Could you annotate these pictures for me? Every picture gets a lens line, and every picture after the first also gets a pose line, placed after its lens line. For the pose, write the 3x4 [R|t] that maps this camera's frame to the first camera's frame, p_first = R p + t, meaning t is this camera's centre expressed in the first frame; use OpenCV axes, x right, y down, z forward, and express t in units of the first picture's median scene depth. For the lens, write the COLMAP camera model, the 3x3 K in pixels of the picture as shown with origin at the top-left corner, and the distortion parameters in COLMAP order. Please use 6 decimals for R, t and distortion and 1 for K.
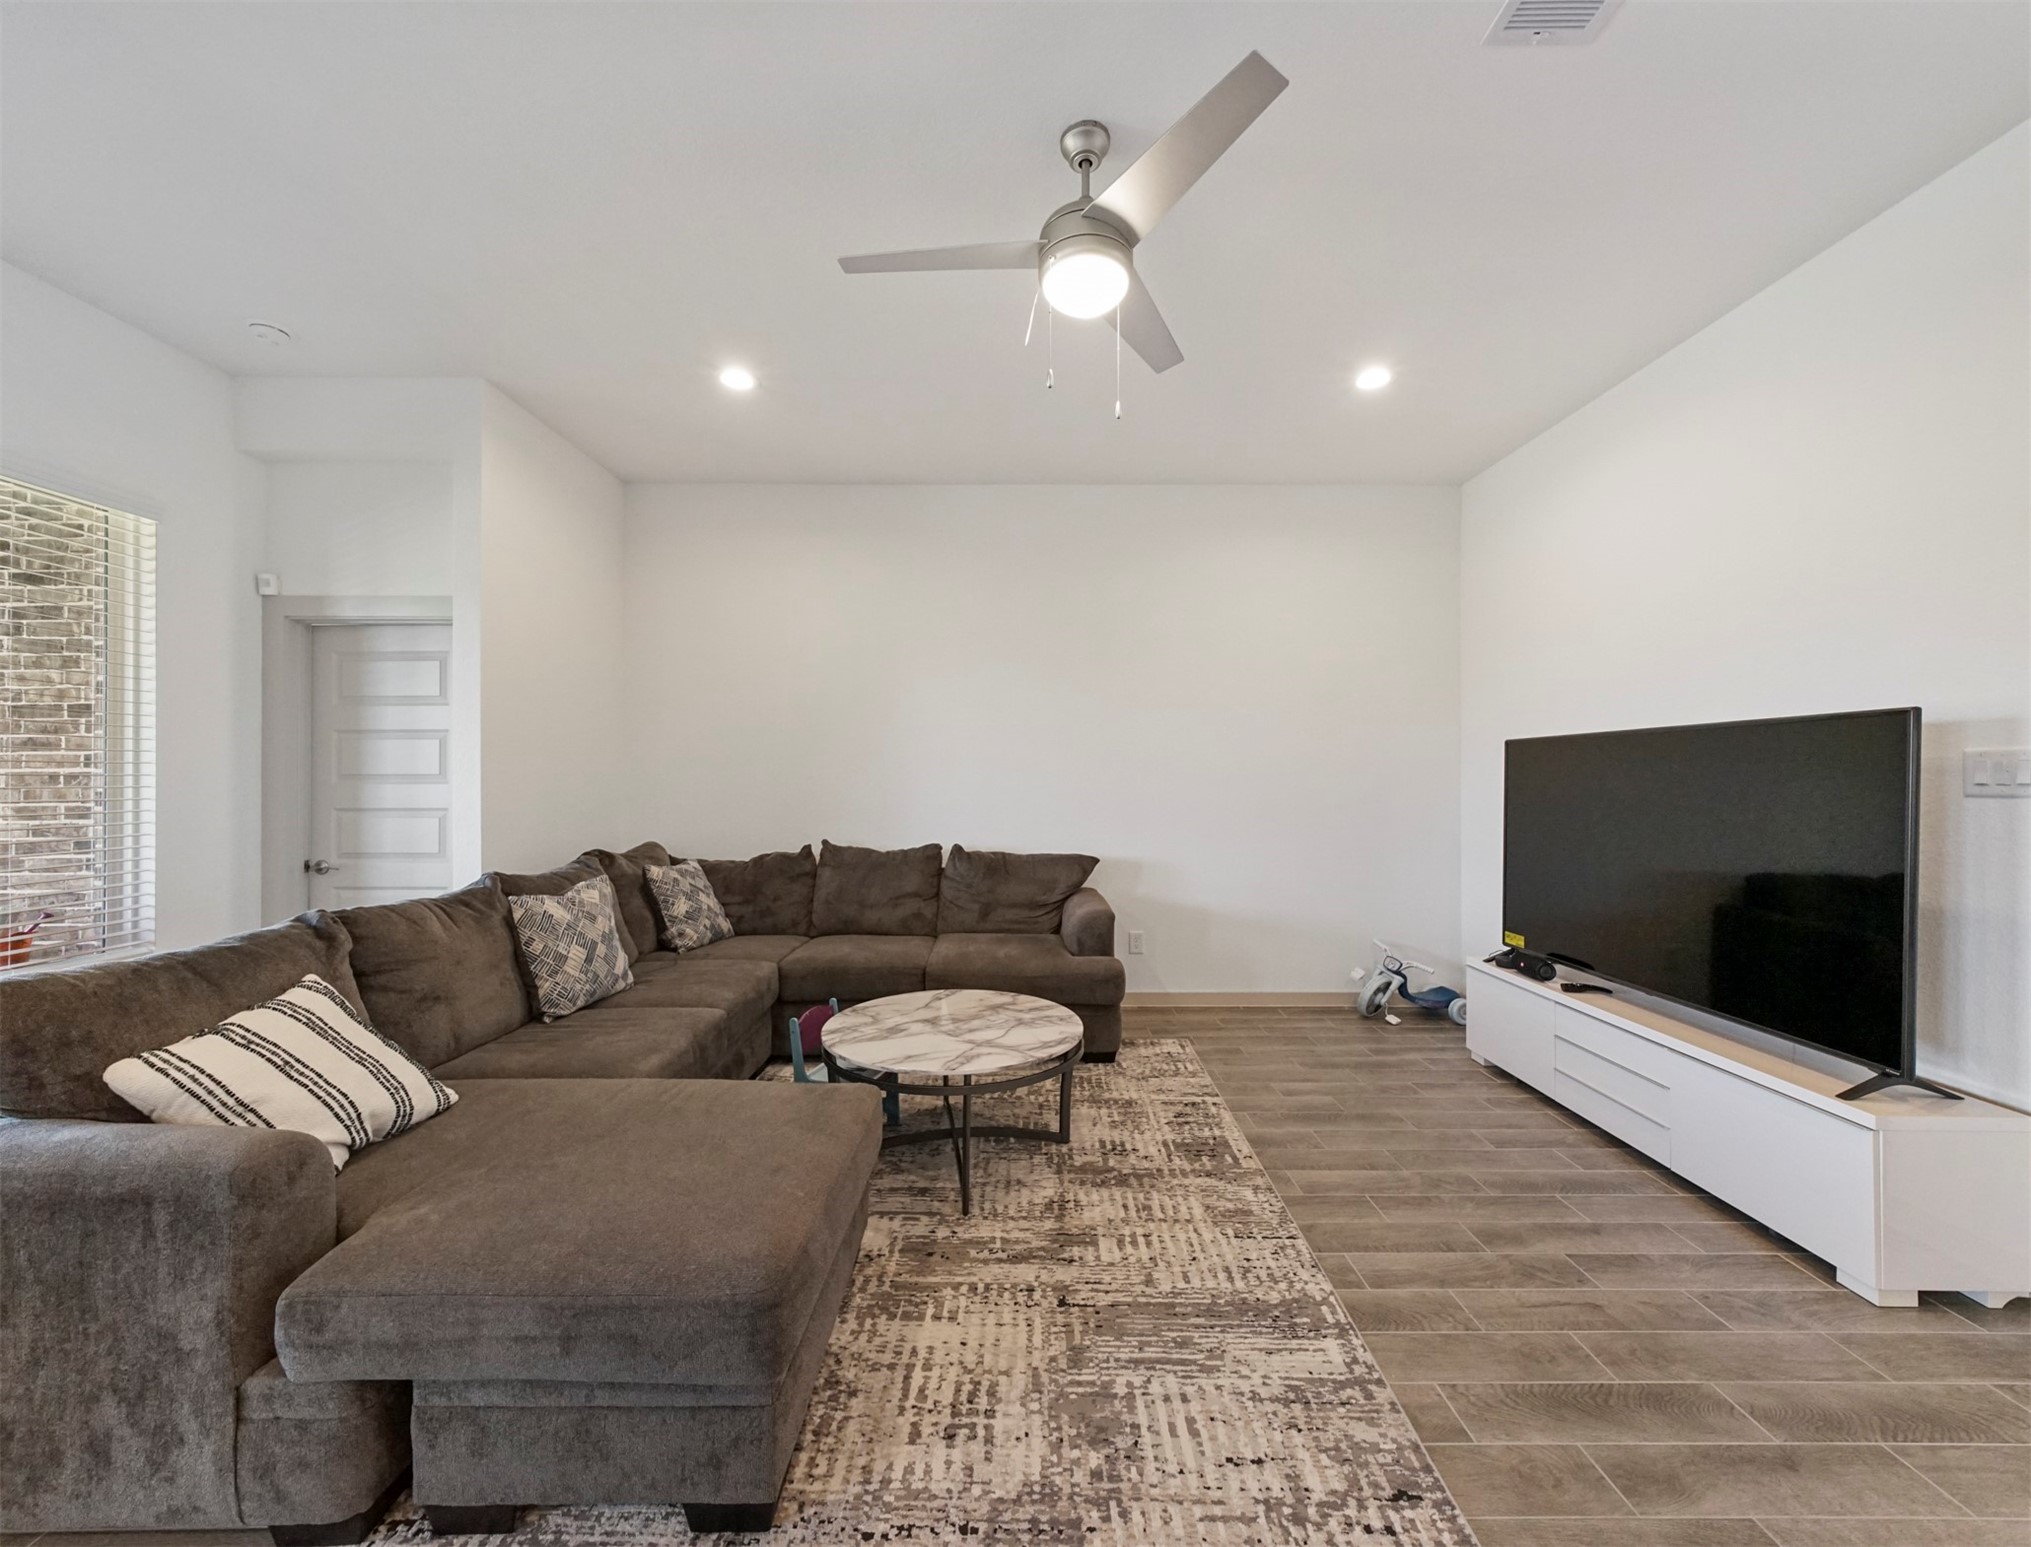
lens RADIAL K [[790.2, 0, 1018.3], [0, 790.2, 773.1], [0, 0, 1]] dist [0.000382, 0.000126]
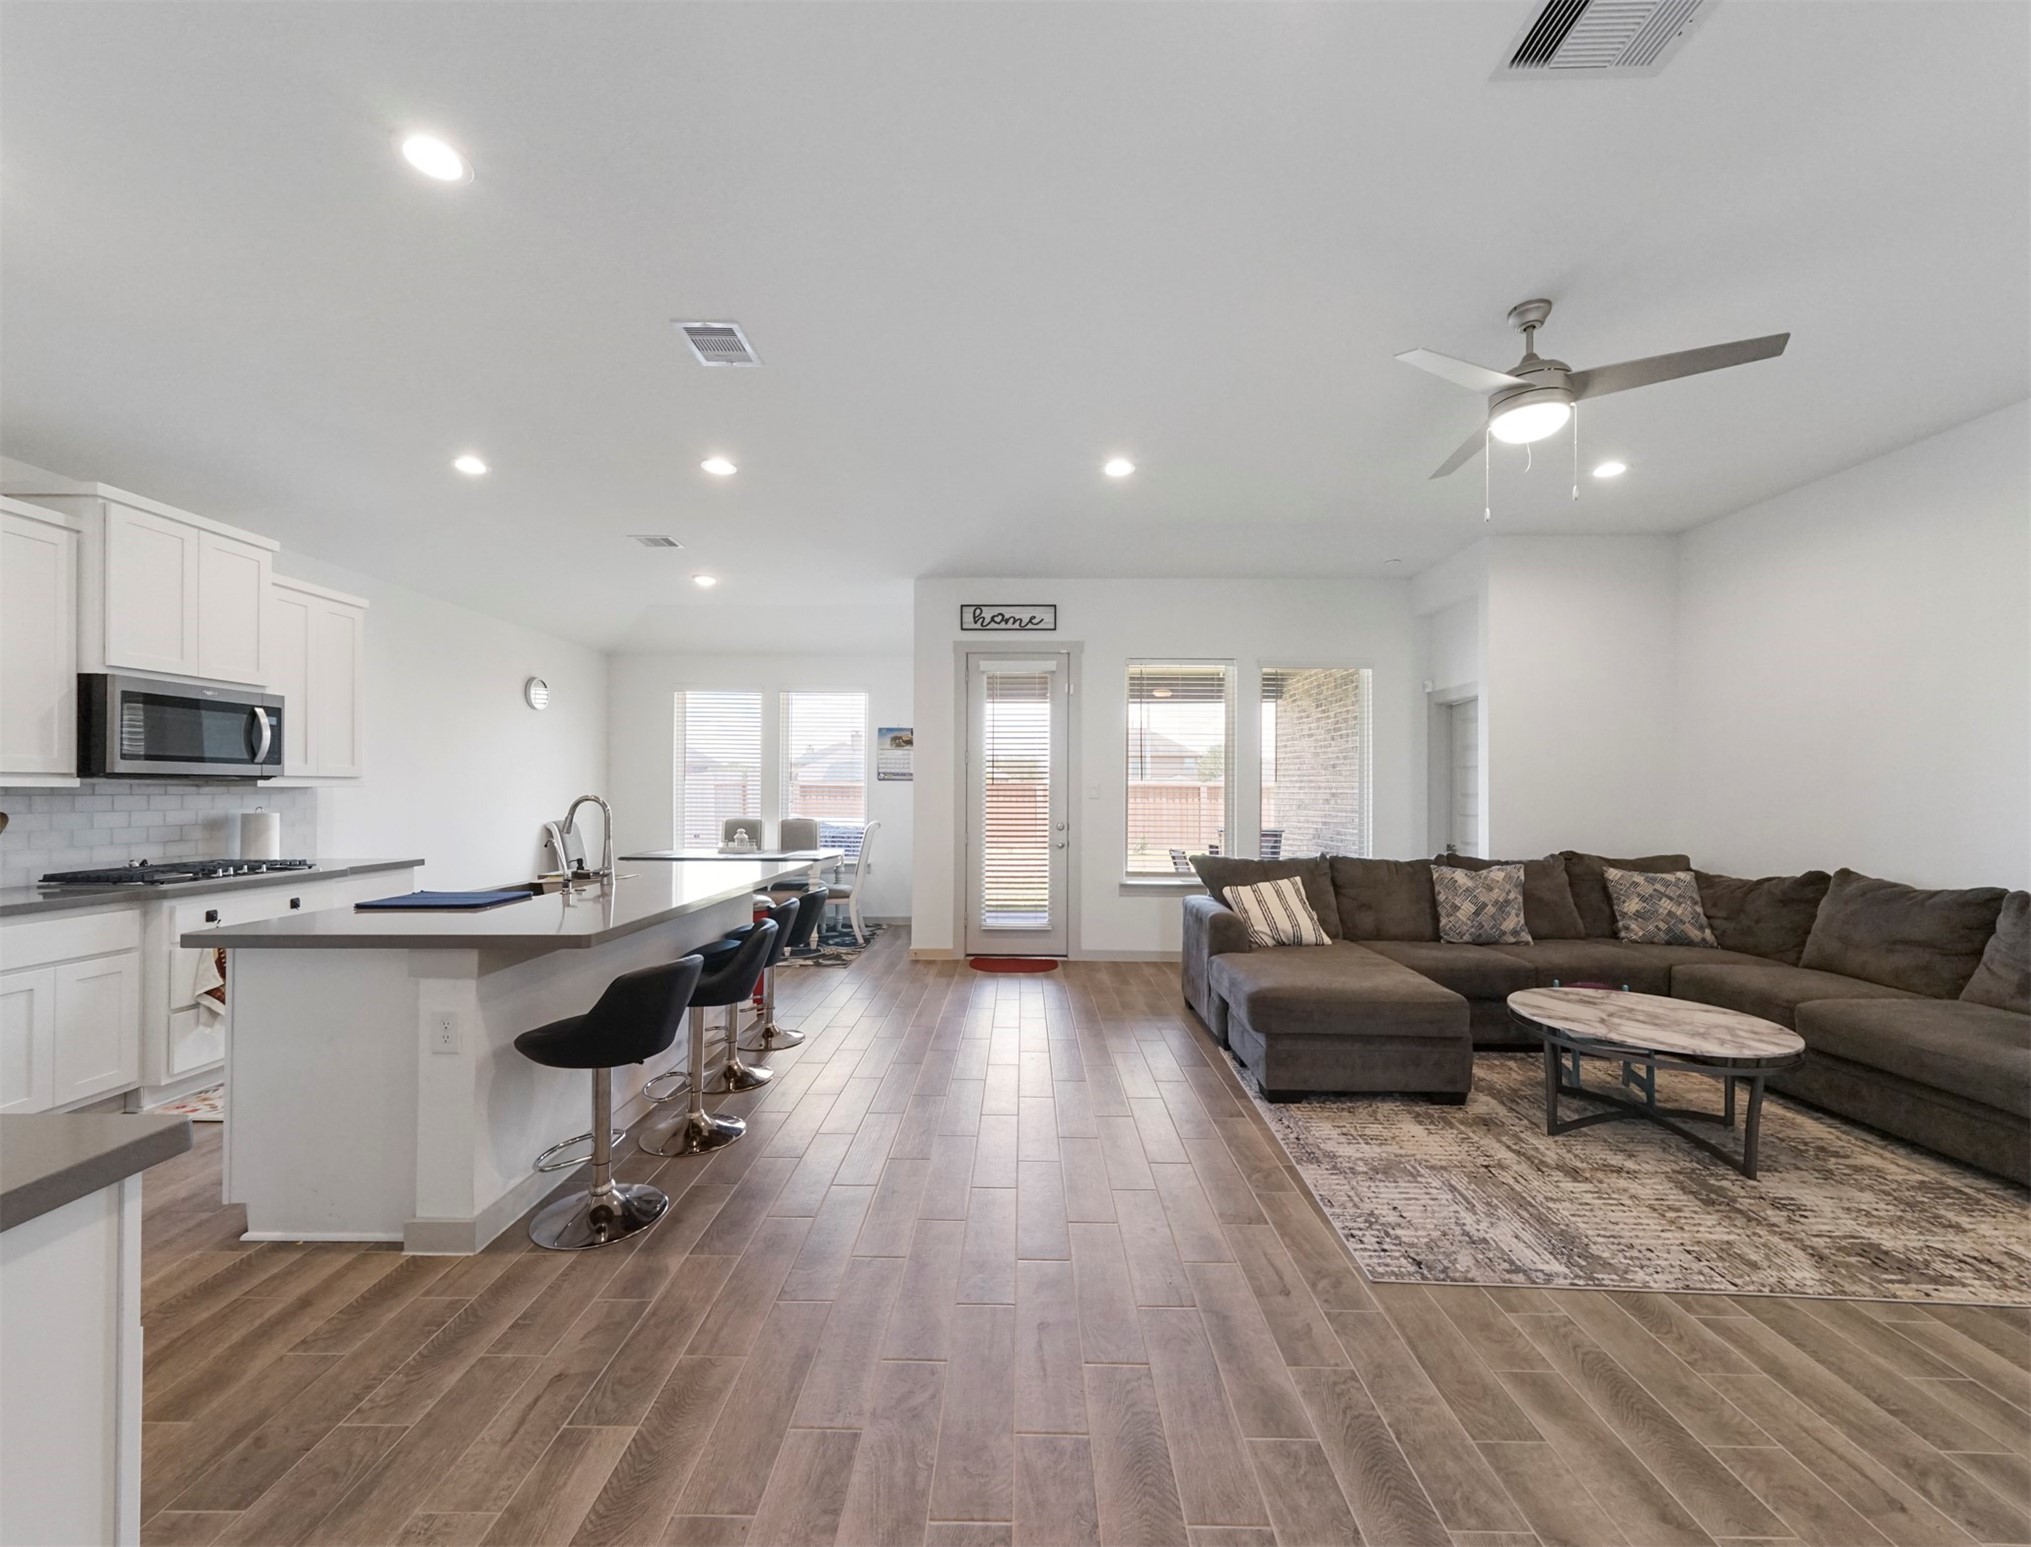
lens RADIAL K [[790.0, 0, 1007.6], [0, 790.0, 782.0], [0, 0, 1]] dist [0.006832, -0.000109]
pose [[-0.024385, -0.013557, -0.999611, 0.925784], [-0.001259, 0.999908, -0.013530, 0.000911], [0.999702, 0.000928, -0.024399, 0.107632]]
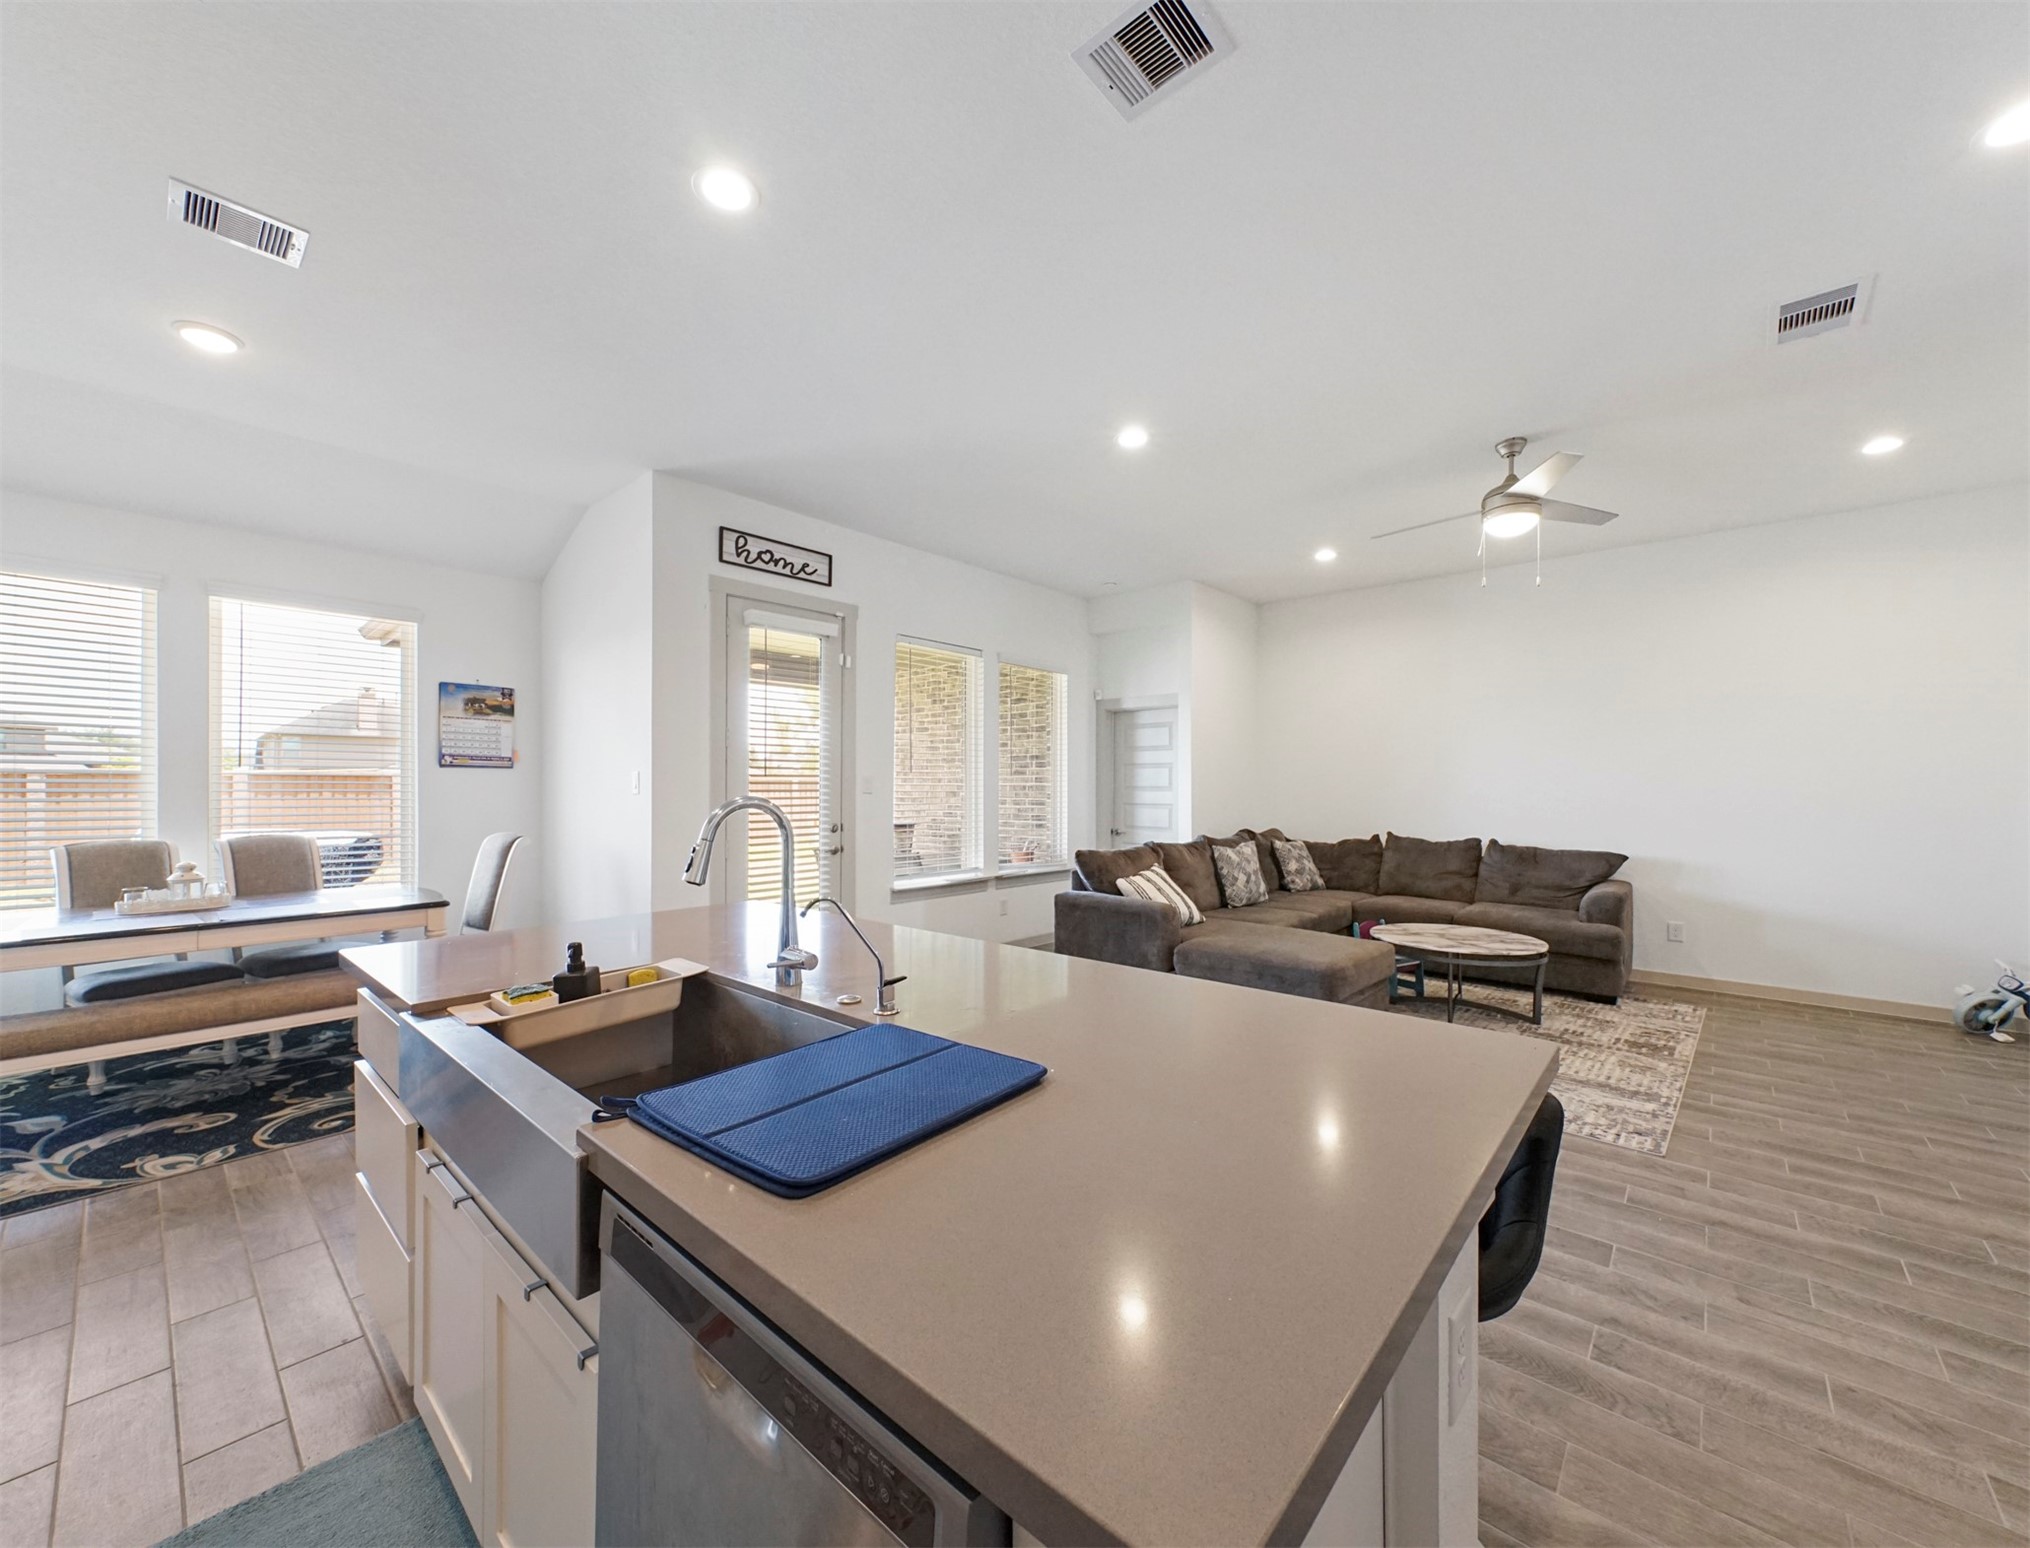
lens RADIAL K [[789.6, 0, 1007.1], [0, 789.6, 782.5], [0, 0, 1]] dist [0.006832, -0.000109]
pose [[0.736534, -0.000456, -0.676401, 0.305030], [-0.000636, 0.999999, -0.001366, -0.005457], [0.676401, 0.001436, 0.736533, -0.754984]]
